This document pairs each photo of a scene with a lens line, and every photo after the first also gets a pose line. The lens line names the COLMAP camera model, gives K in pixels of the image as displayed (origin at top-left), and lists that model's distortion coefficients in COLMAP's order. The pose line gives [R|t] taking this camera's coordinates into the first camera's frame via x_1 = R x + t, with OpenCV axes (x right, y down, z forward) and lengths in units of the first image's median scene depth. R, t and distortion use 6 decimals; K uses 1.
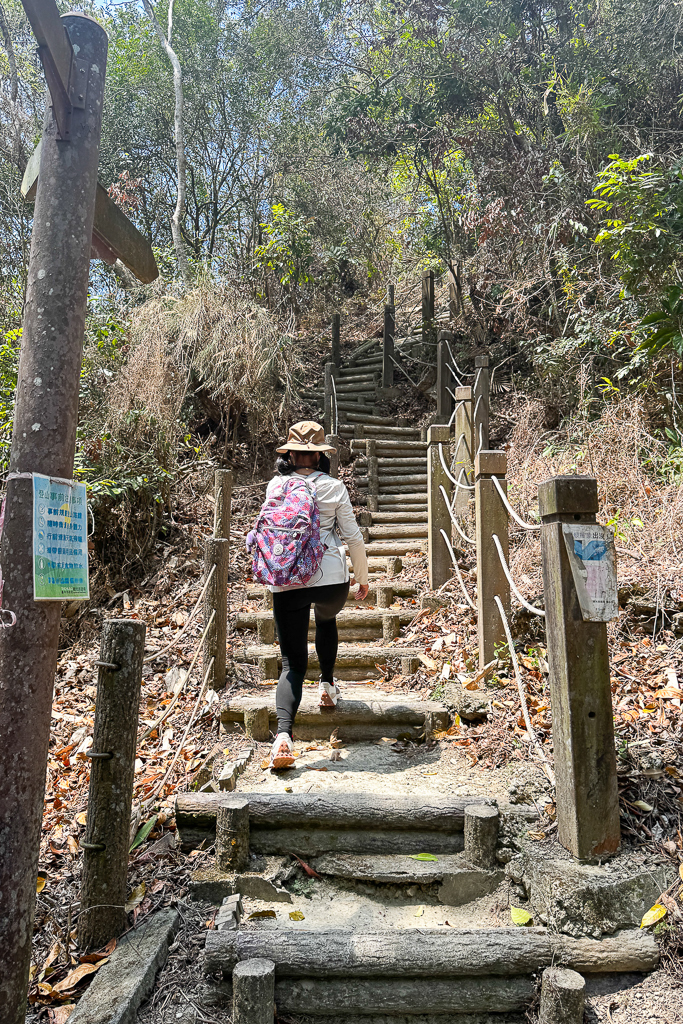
lens RADIAL K [[718.4, 0, 343.5], [0, 718.4, 492.5], [0, 0, 1]] dist [0.124144, -0.158246]
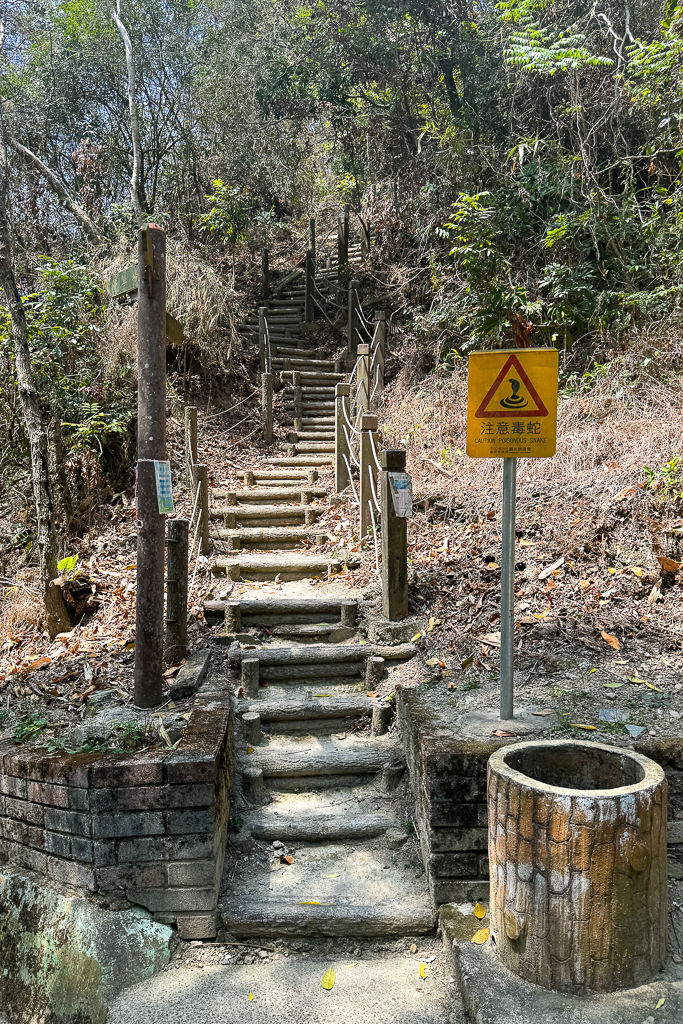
lens RADIAL K [[718.4, 0, 343.5], [0, 718.4, 492.5], [0, 0, 1]] dist [0.124144, -0.158246]
pose [[0.994509, -0.009091, 0.104255, -0.029580], [-0.008104, 0.986538, 0.163332, -0.144847], [-0.104336, -0.163280, 0.981047, -0.635224]]
